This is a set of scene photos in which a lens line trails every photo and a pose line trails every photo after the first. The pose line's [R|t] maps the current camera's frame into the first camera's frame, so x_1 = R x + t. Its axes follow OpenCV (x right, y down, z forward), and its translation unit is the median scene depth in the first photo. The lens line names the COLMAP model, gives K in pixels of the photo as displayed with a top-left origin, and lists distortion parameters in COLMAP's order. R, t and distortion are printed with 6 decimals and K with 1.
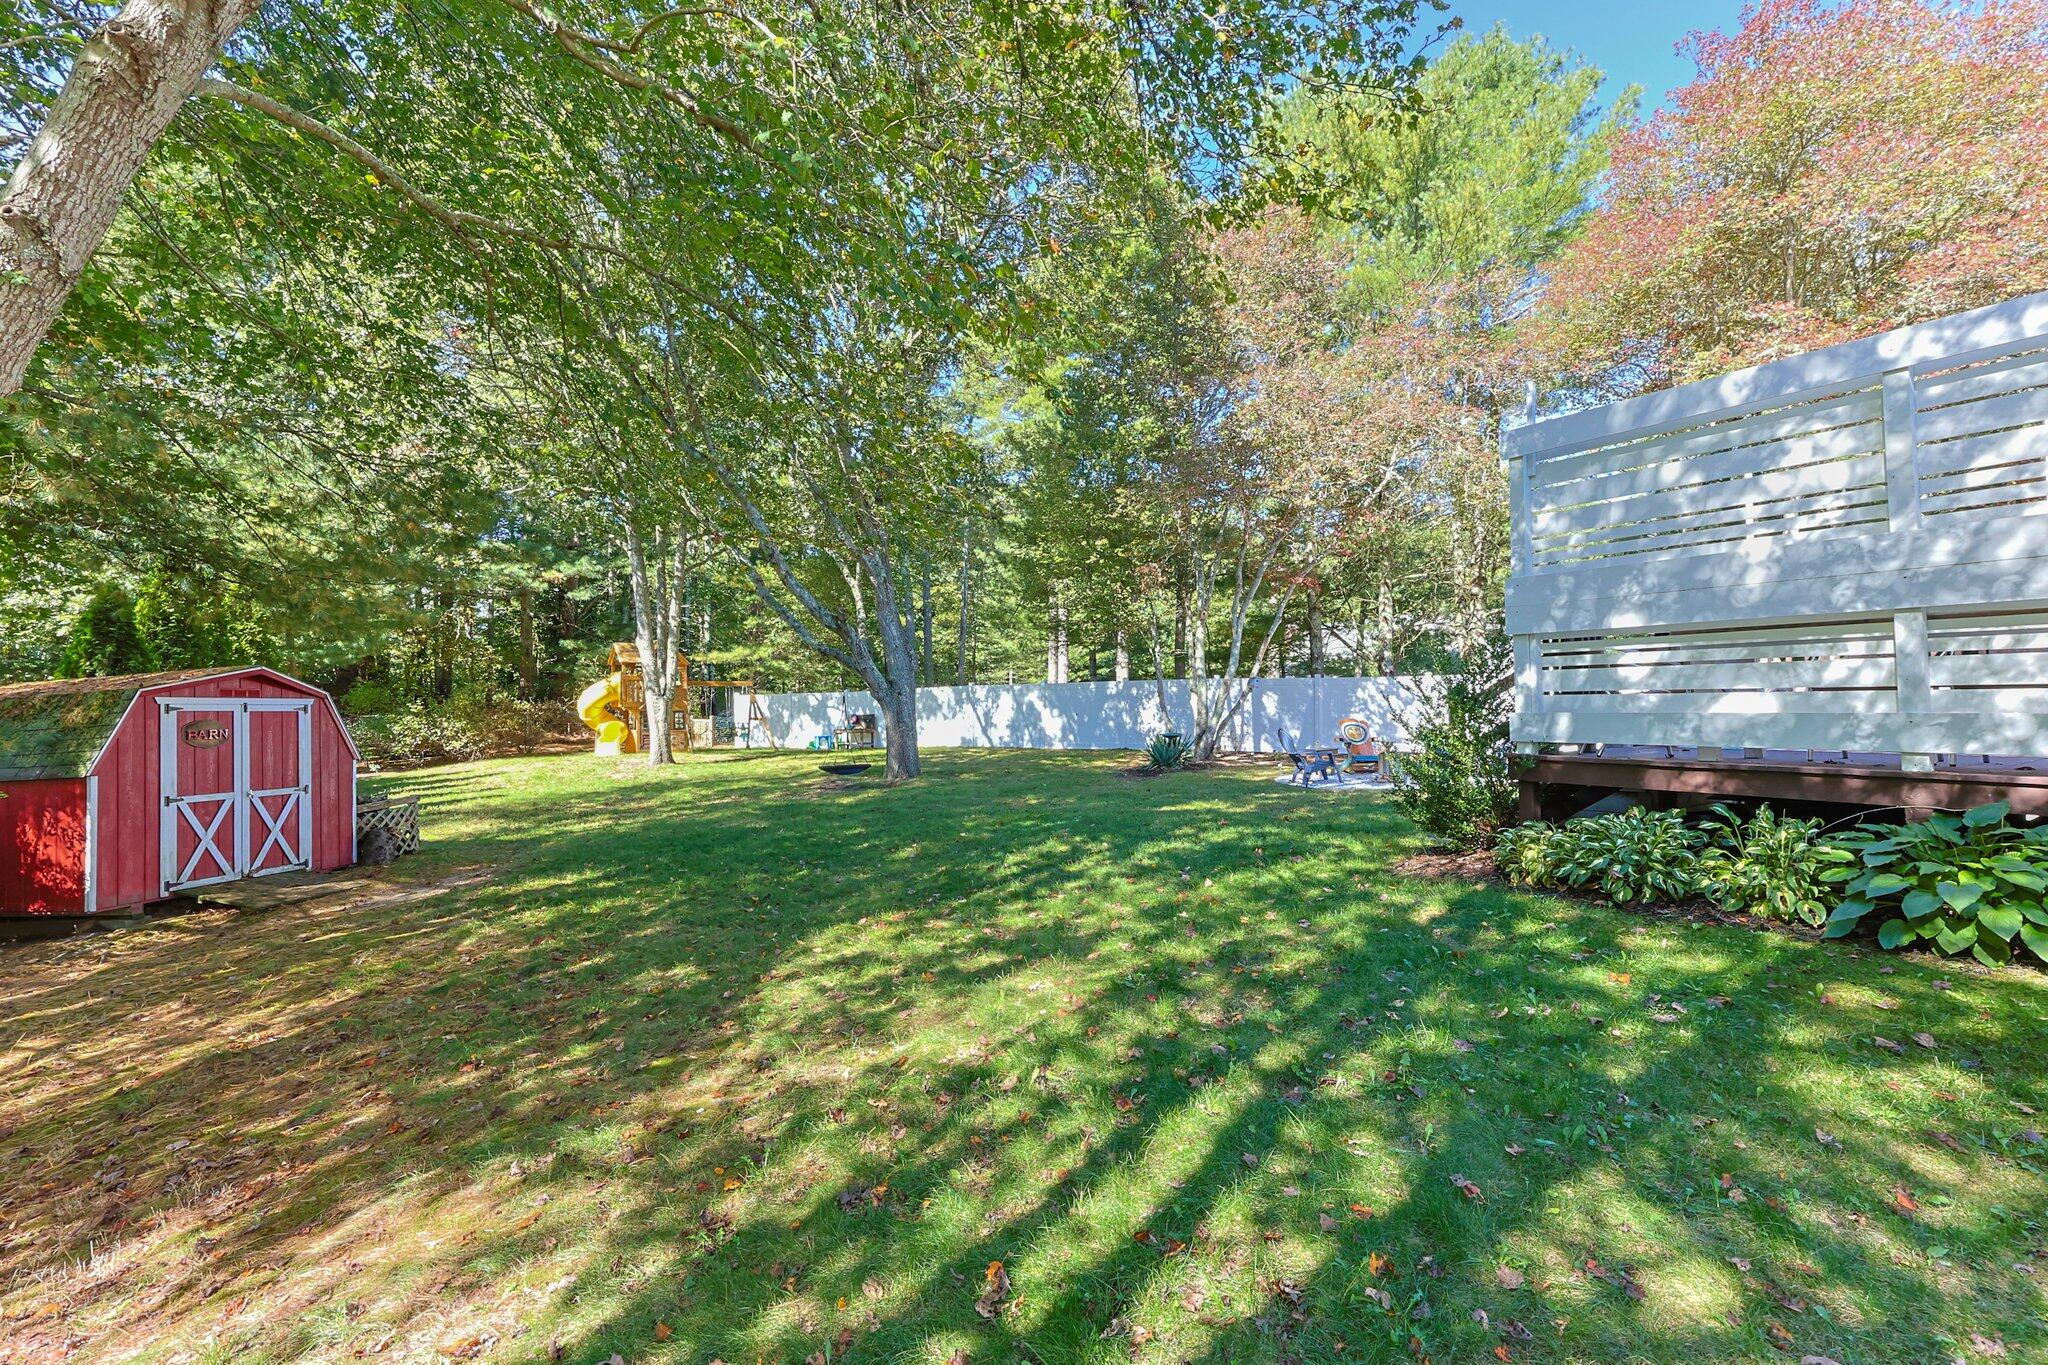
lens RADIAL K [[849.2, 0, 1014.7], [0, 849.2, 691.3], [0, 0, 1]] dist [0.018035, 0.000149]
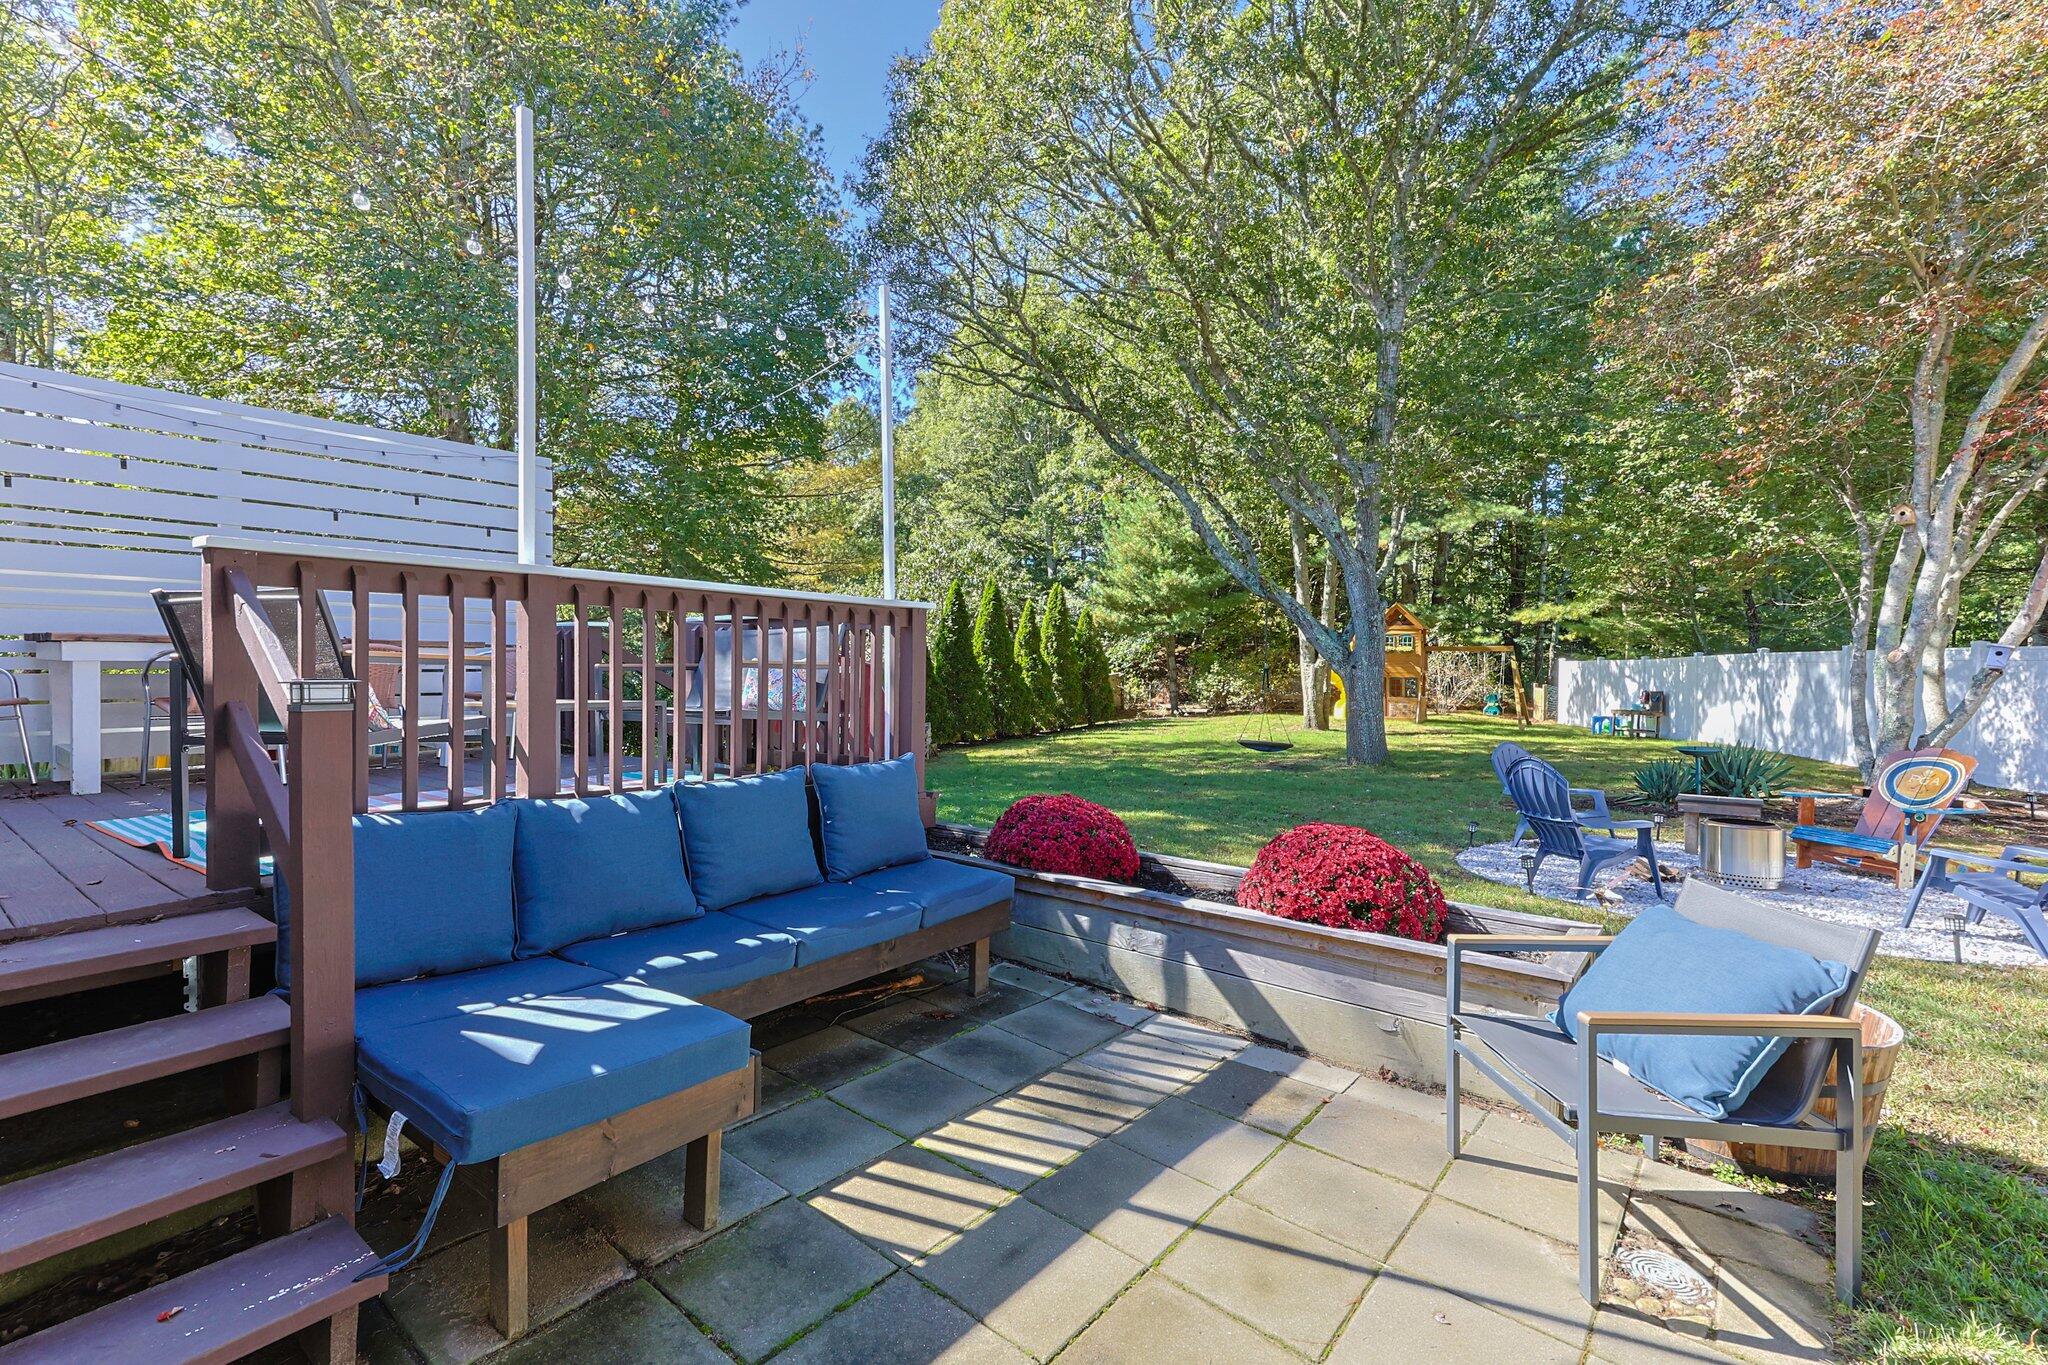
lens RADIAL K [[892.2, 0, 1021.2], [0, 892.2, 679.4], [0, 0, 1]] dist [0.001050, 0.006025]
pose [[0.264282, 0.030330, -0.963969, 1.121404], [0.006572, 0.999426, 0.033247, -0.022691], [0.964423, -0.015122, 0.263931, 0.836459]]
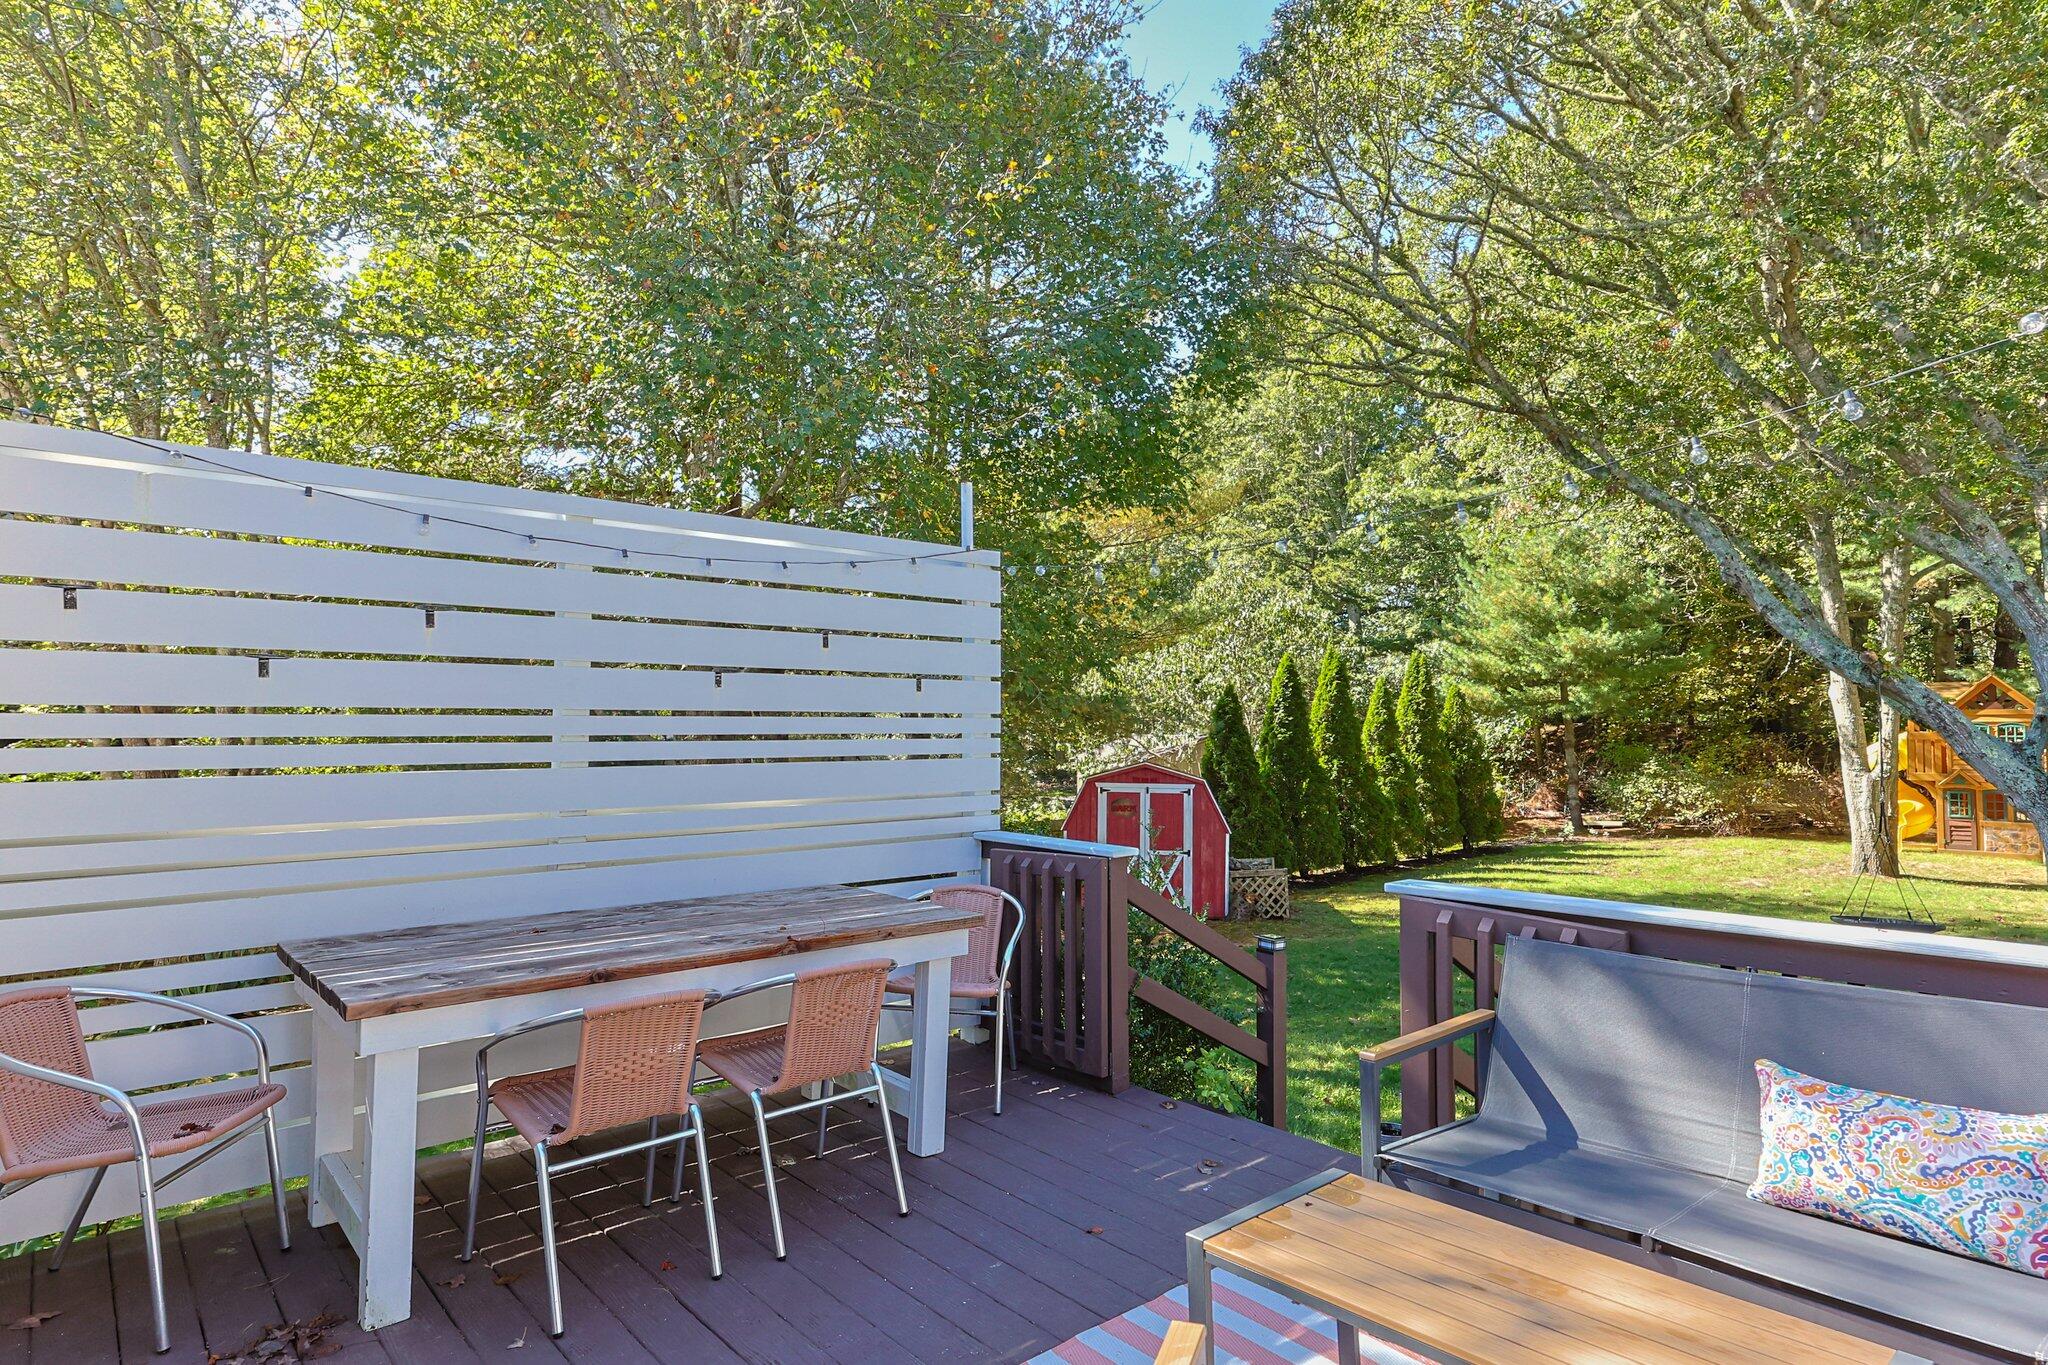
lens RADIAL K [[1085.1, 0, 1024.0], [0, 1085.1, 682.5], [0, 0, 1]] dist [0.022322, -0.000082]
pose [[0.074274, -0.028476, -0.996831, 0.824729], [0.015652, 0.999502, -0.027386, -0.105510], [0.997115, -0.013568, 0.074683, 0.626572]]
